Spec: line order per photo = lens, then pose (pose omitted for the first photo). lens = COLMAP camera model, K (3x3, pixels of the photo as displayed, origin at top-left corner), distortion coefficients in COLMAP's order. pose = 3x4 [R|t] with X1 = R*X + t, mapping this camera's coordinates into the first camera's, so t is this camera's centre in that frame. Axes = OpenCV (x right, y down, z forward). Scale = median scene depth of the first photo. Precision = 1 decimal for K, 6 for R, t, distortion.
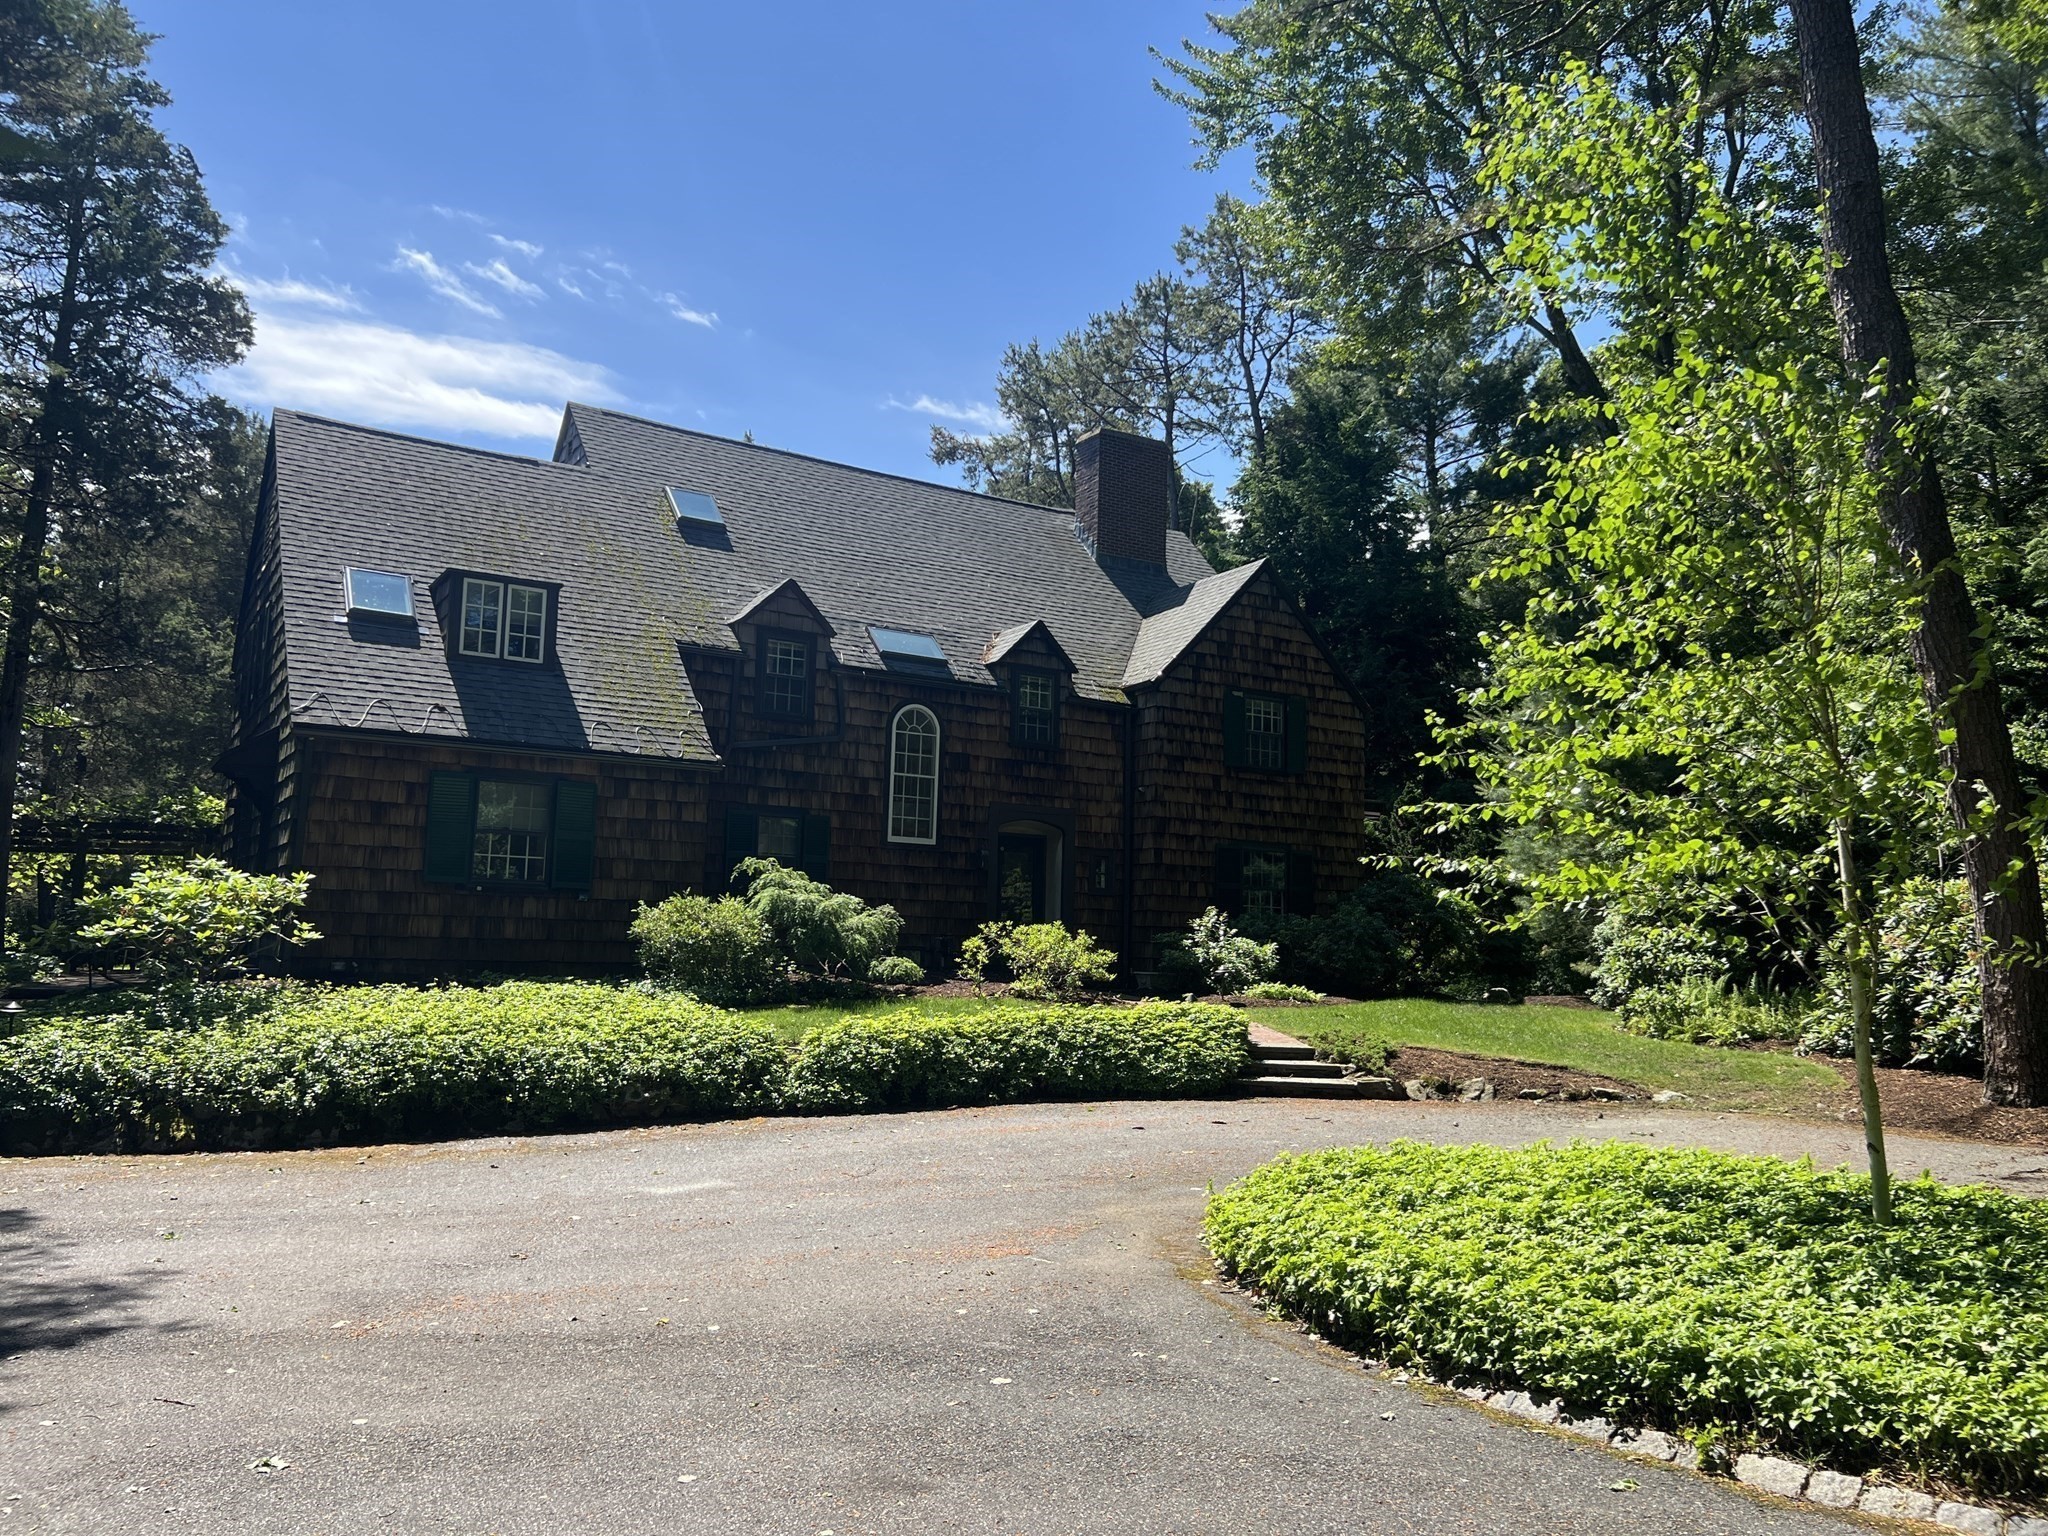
lens RADIAL K [[1548.8, 0, 1027.0], [0, 1548.8, 769.8], [0, 0, 1]] dist [0.058516, -0.060902]
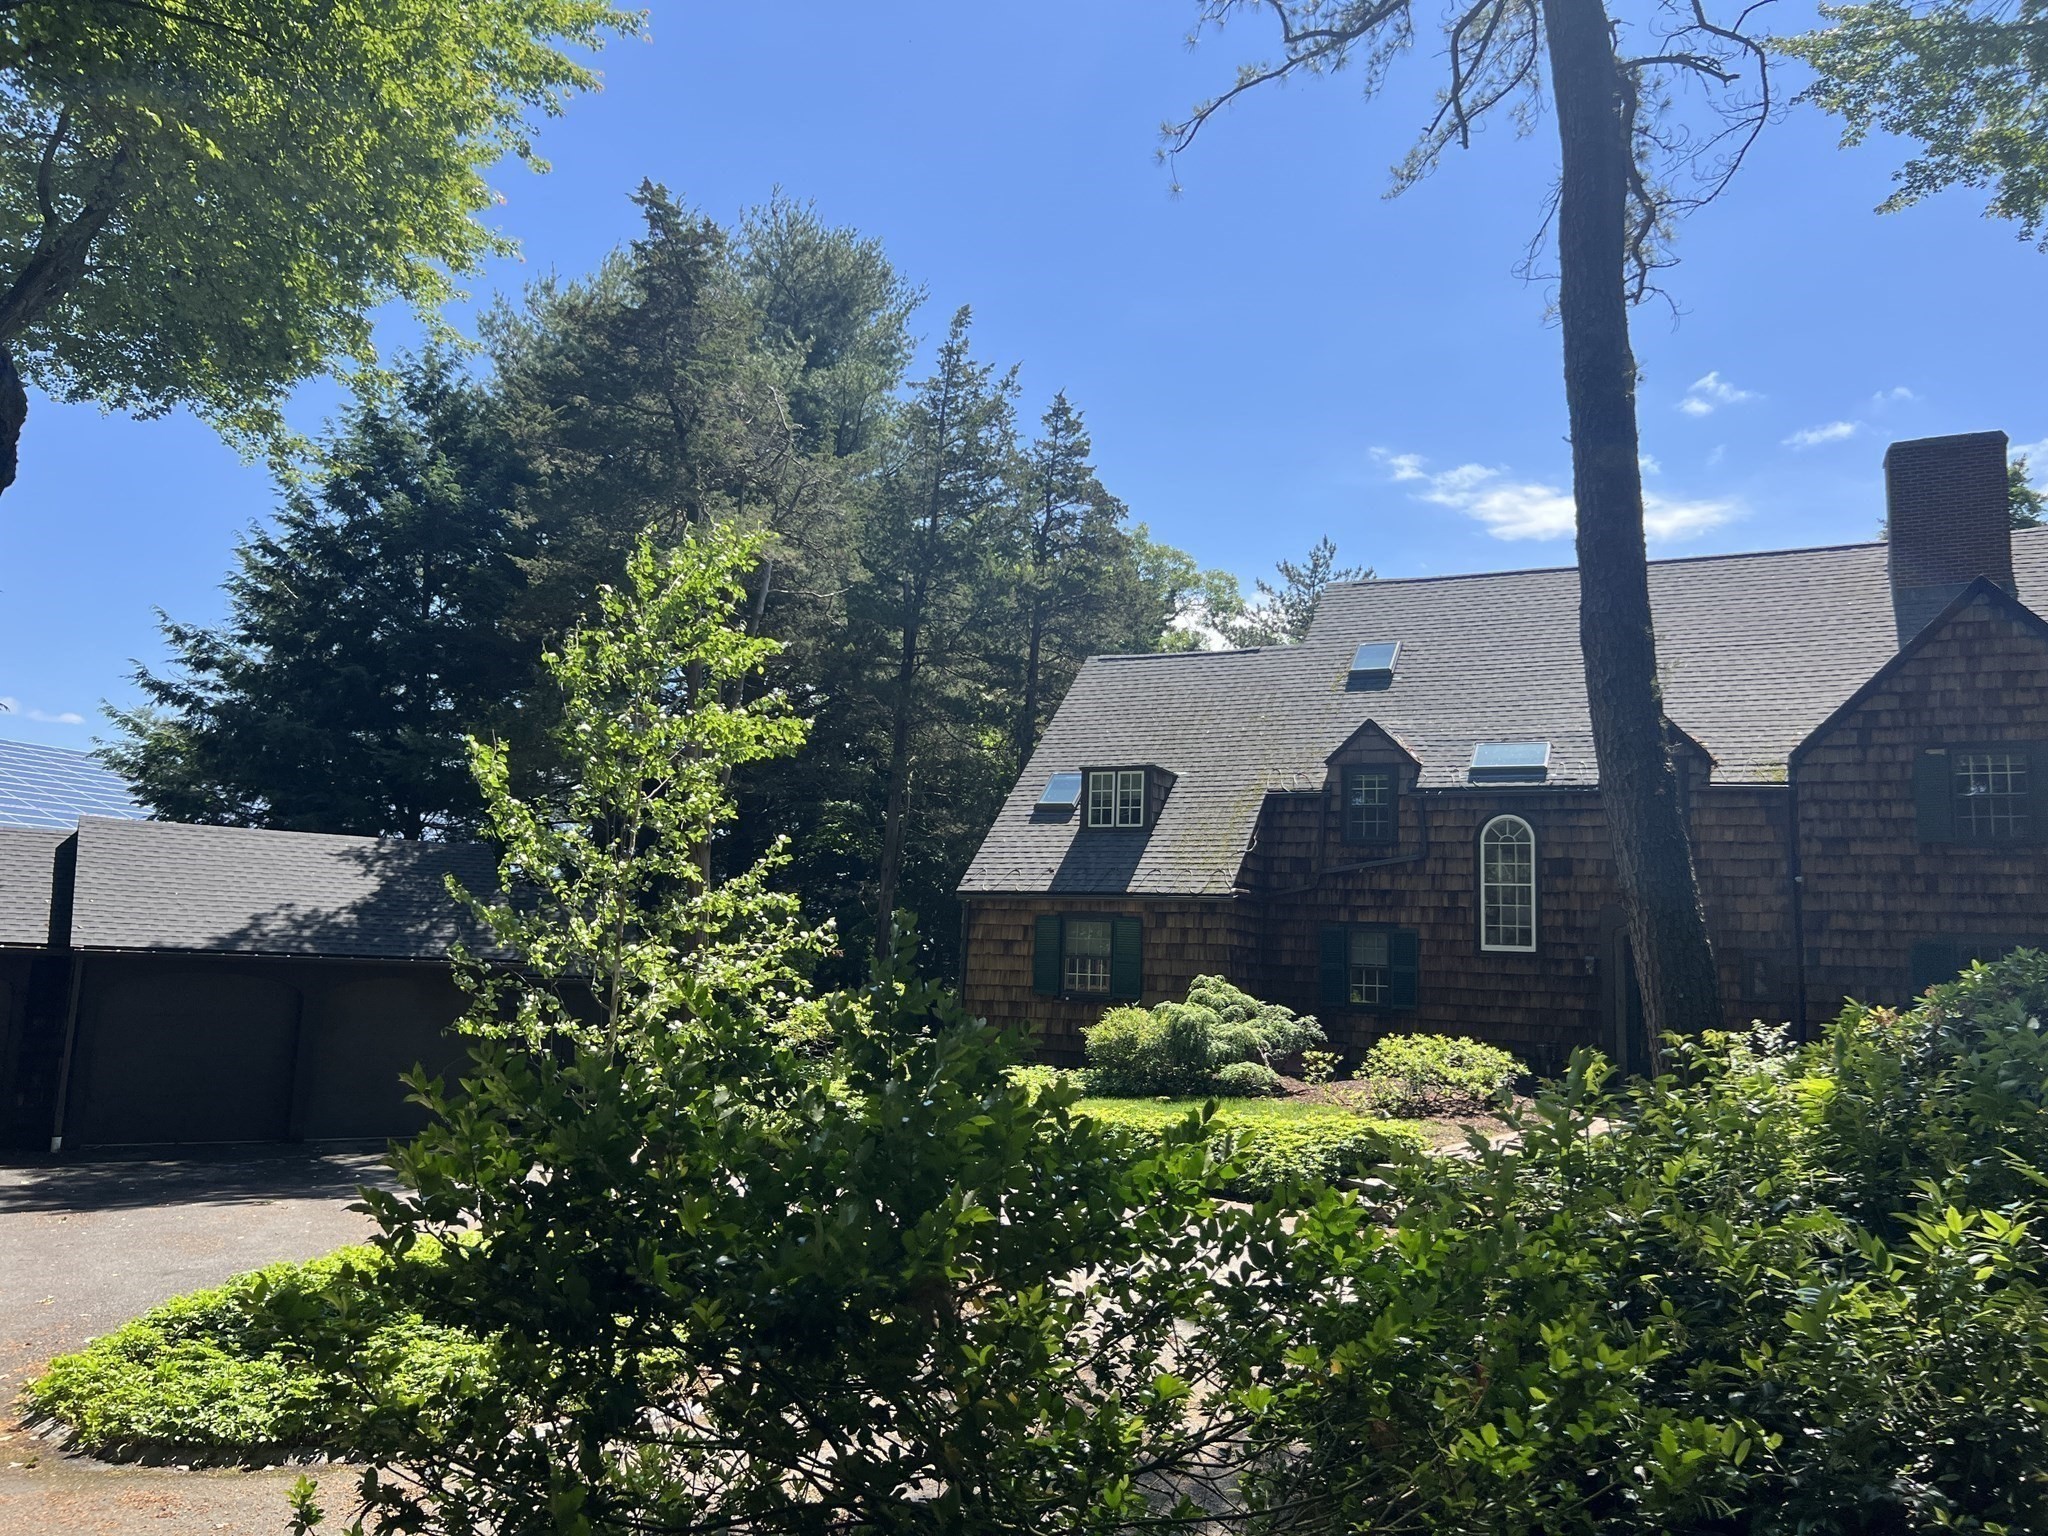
lens RADIAL K [[1548.8, 0, 1027.0], [0, 1548.8, 769.8], [0, 0, 1]] dist [0.058516, -0.060902]
pose [[0.546232, -0.120417, -0.828934, 0.625664], [0.078940, 0.992609, -0.092175, -0.001845], [0.833906, -0.015088, 0.551700, 0.166290]]
